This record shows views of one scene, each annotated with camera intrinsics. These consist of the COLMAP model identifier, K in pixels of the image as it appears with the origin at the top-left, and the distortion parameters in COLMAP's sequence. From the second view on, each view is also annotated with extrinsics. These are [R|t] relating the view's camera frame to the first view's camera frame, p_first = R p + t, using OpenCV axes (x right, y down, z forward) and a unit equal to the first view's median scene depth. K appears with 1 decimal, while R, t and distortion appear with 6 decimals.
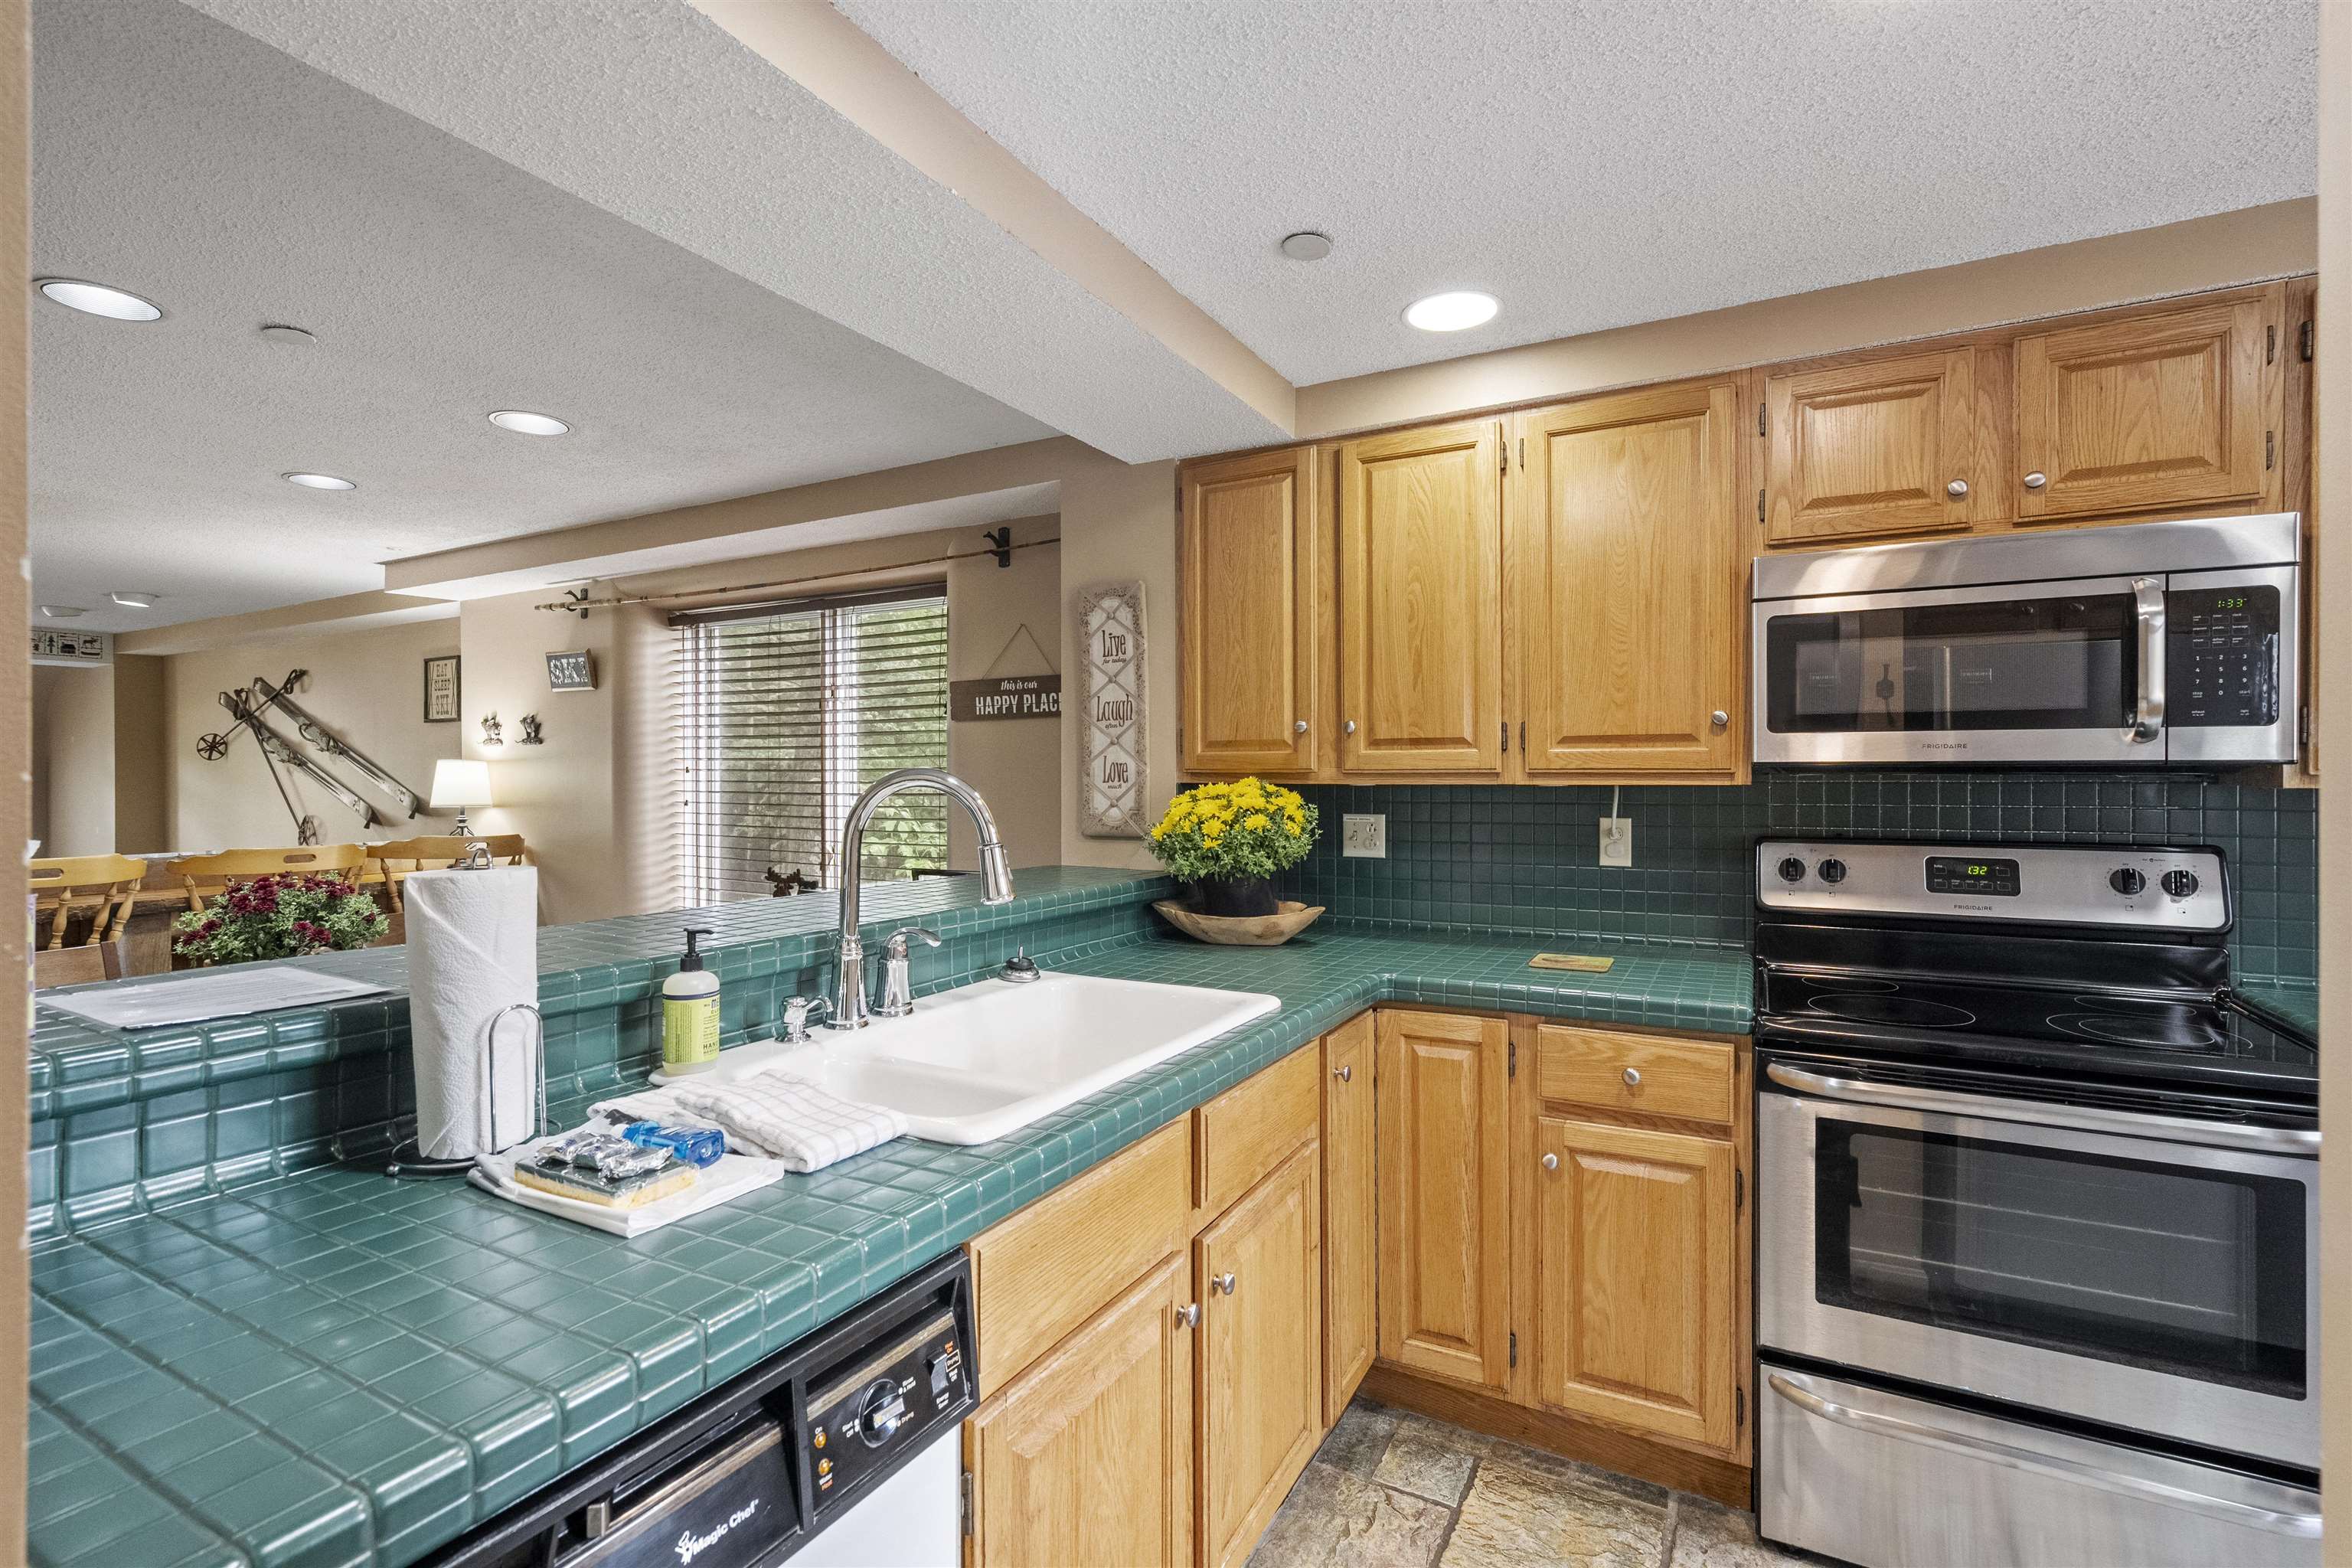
lens RADIAL K [[1067.5, 0, 1169.1], [0, 1067.5, 770.5], [0, 0, 1]] dist [0.004076, -0.000107]
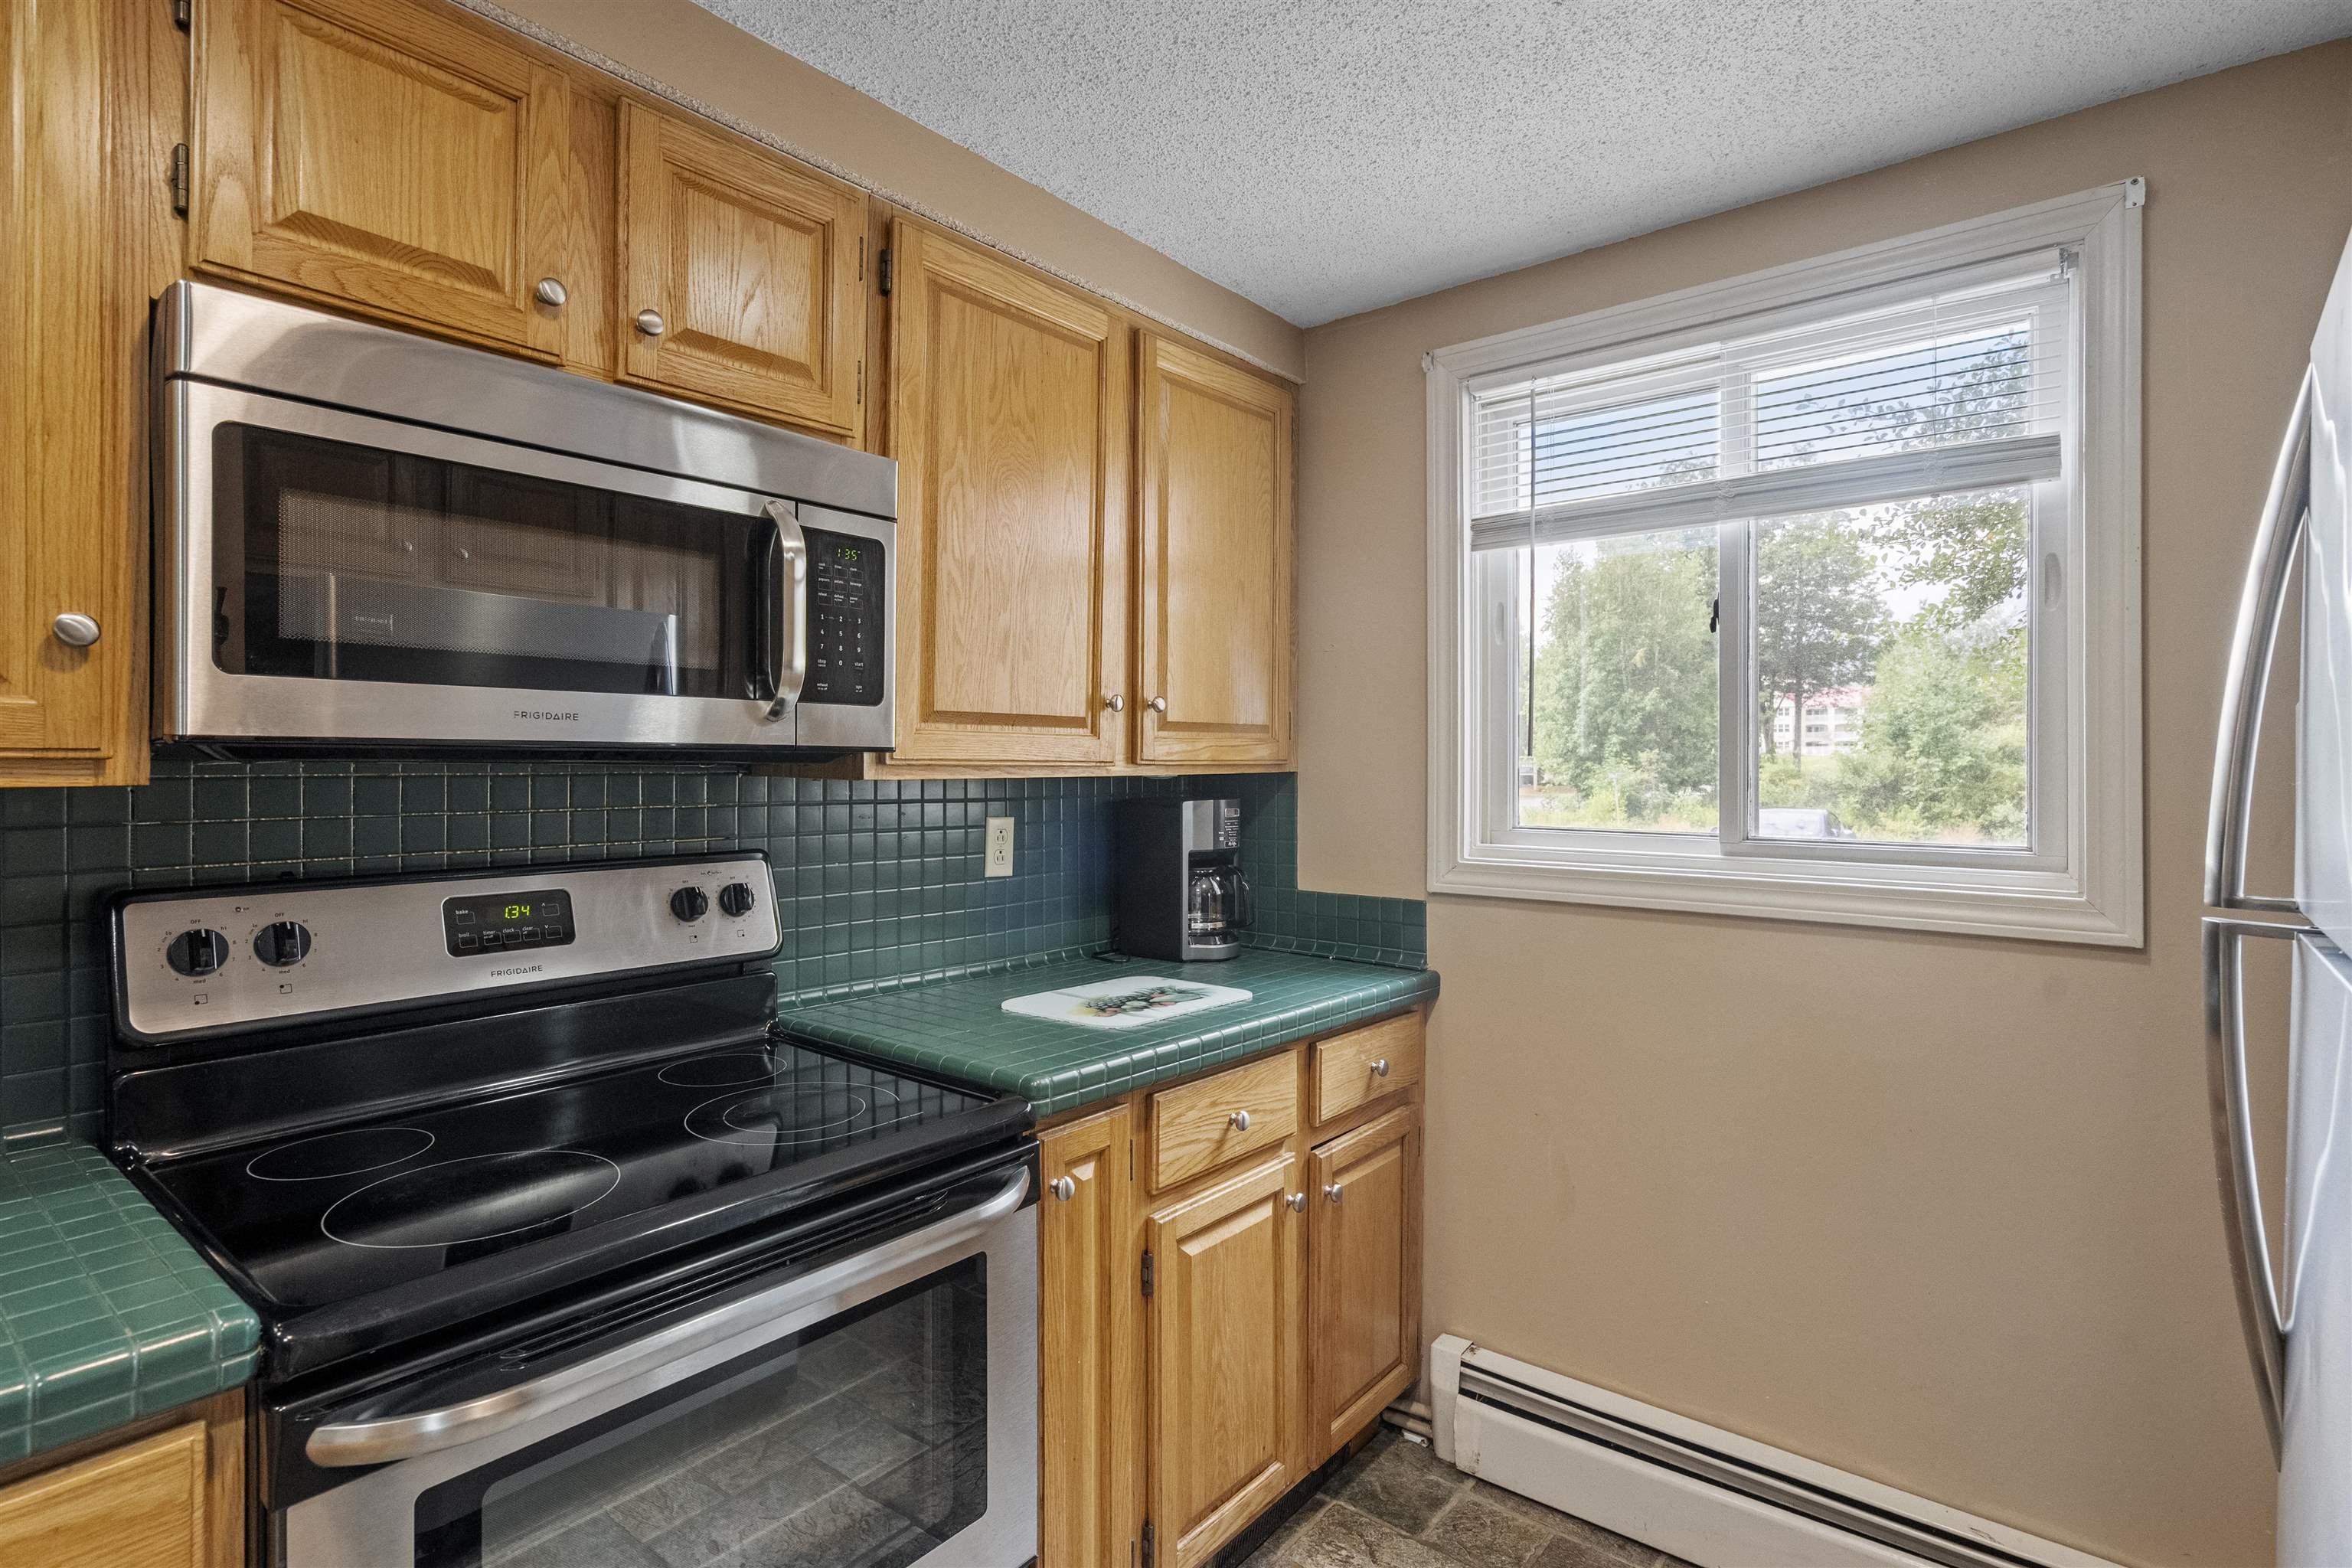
lens RADIAL K [[1142.5, 0, 1173.8], [0, 1142.5, 776.9], [0, 0, 1]] dist [0.001162, 0.001413]
pose [[0.179979, -0.008537, 0.983633, 0.140291], [-0.001728, 0.999958, 0.008995, 0.004145], [-0.983669, -0.003319, 0.179956, 0.472129]]
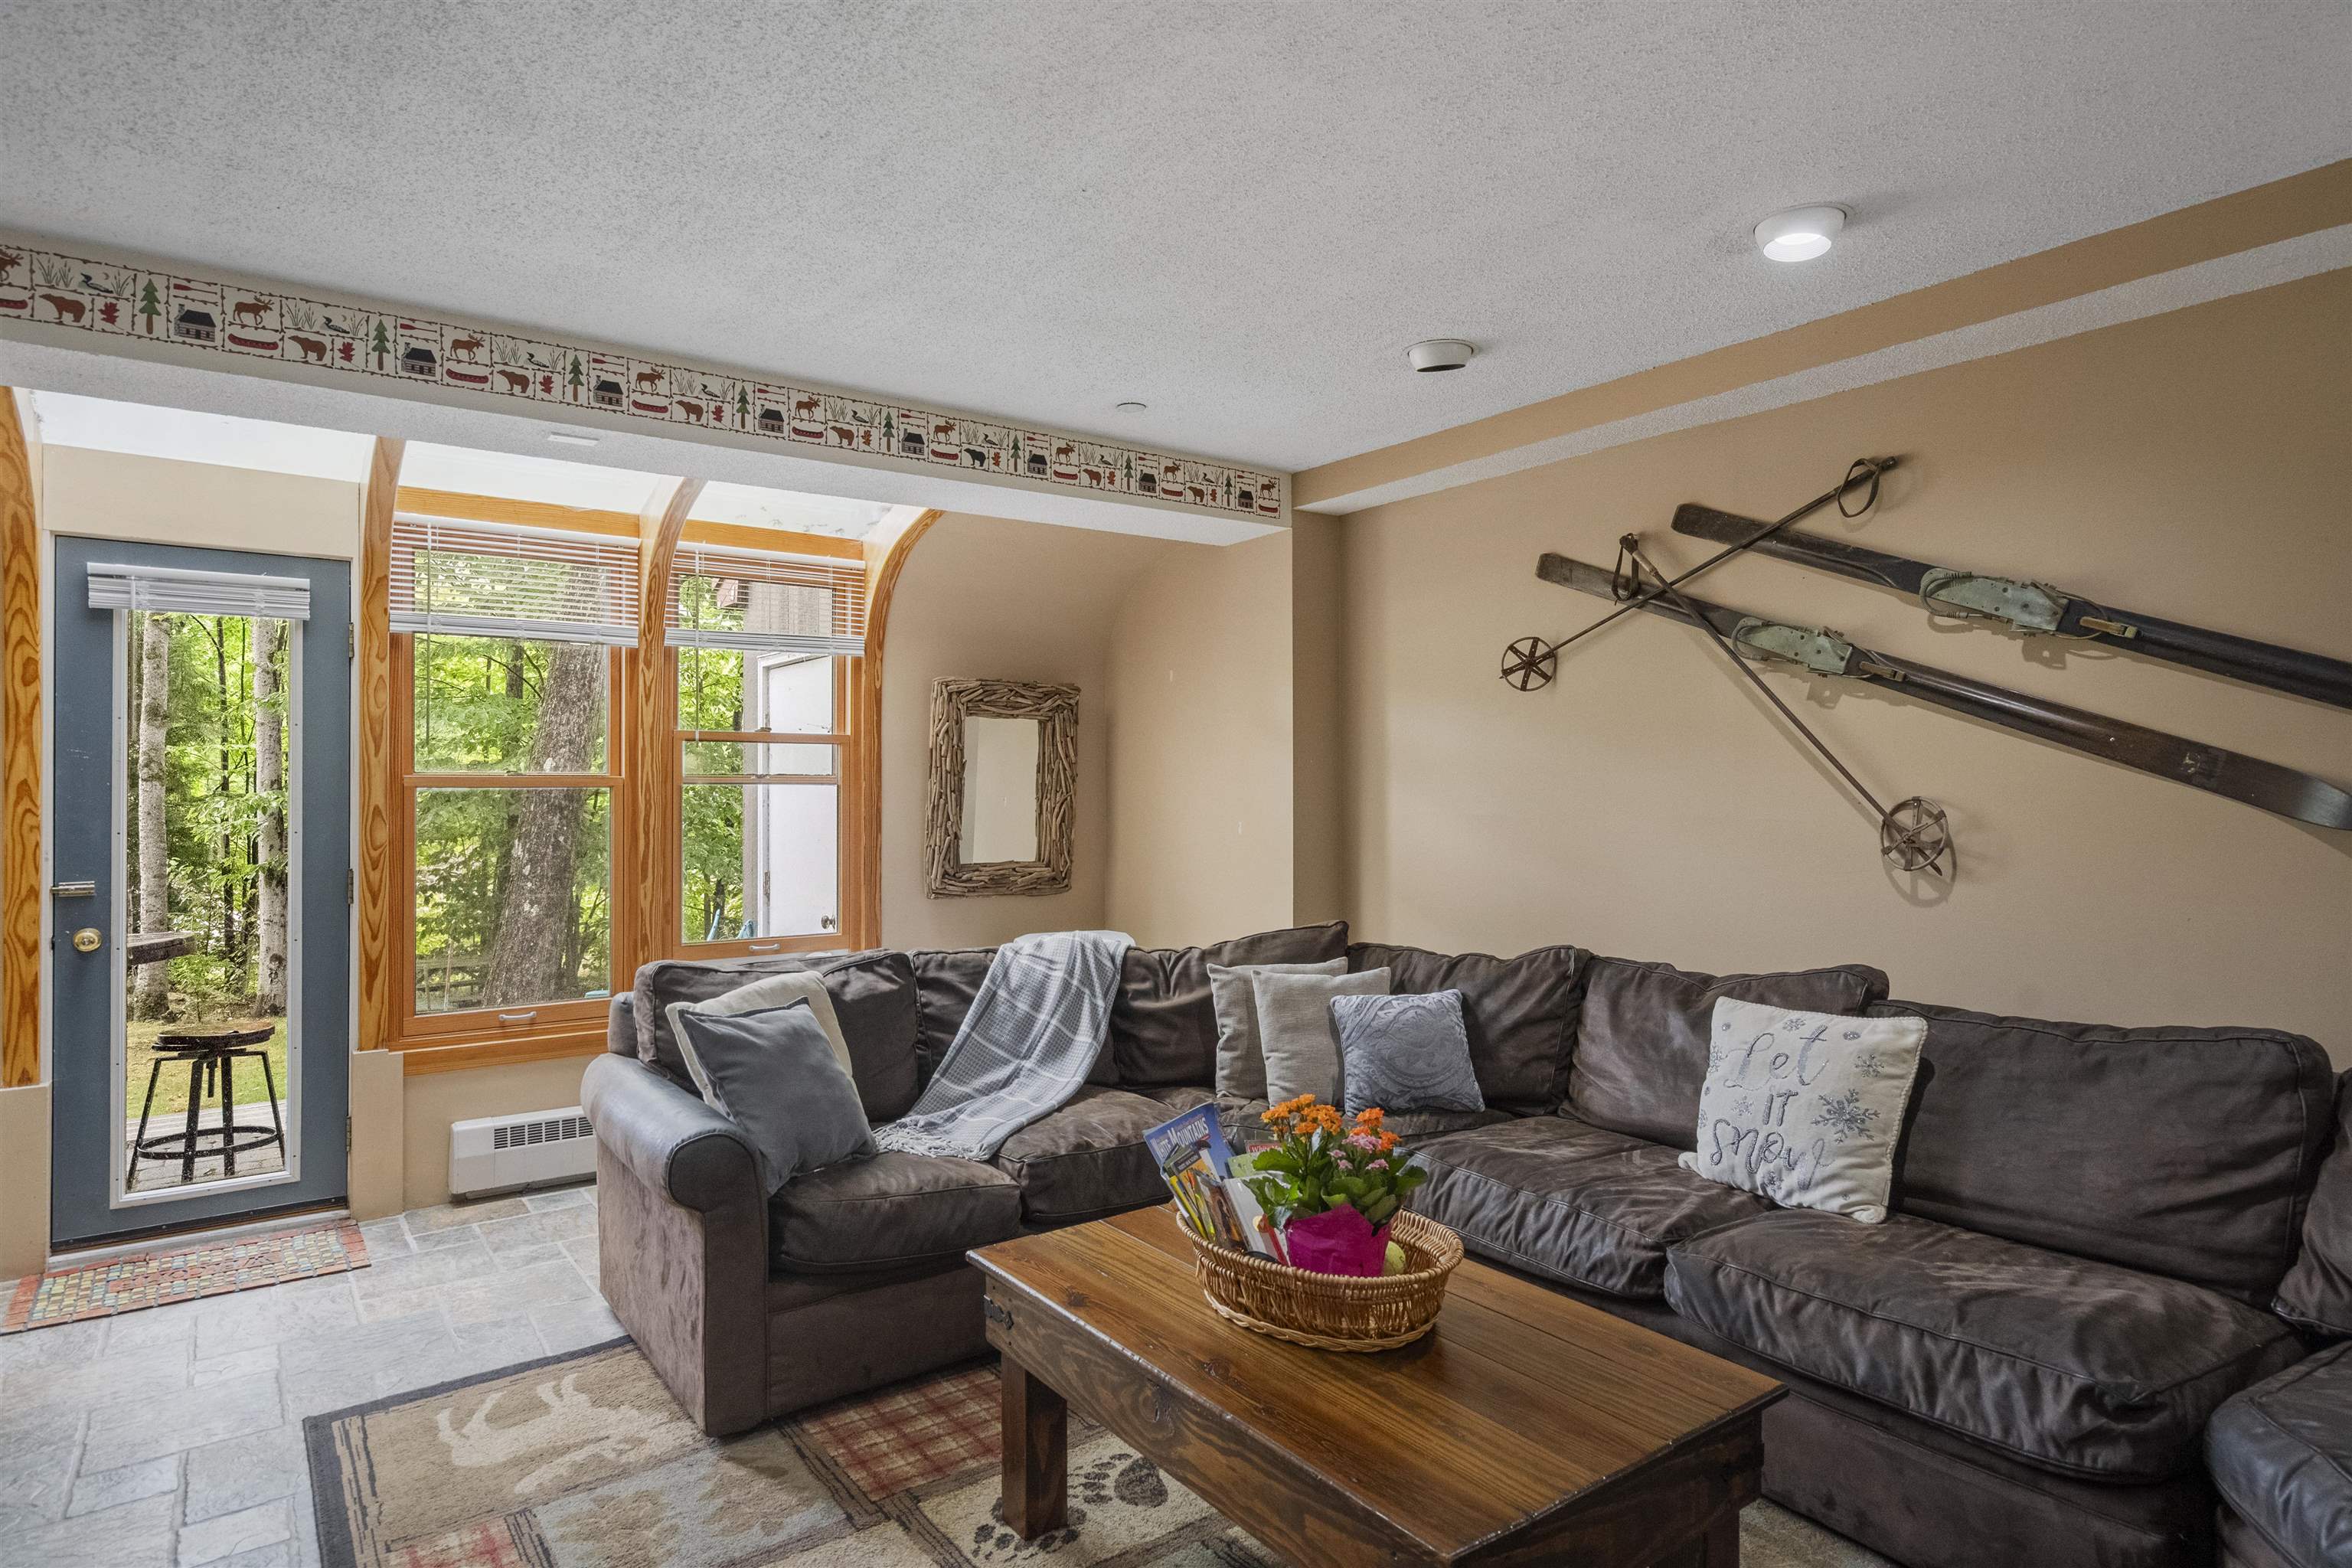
lens RADIAL K [[1299.4, 0, 1177.1], [0, 1299.4, 775.5], [0, 0, 1]] dist [0.002773, 0.001884]
pose [[0.908593, -0.005904, -0.417642, -2.500301], [0.005246, 0.999983, -0.002723, 0.096731], [0.417651, 0.000283, 0.908608, 1.209516]]
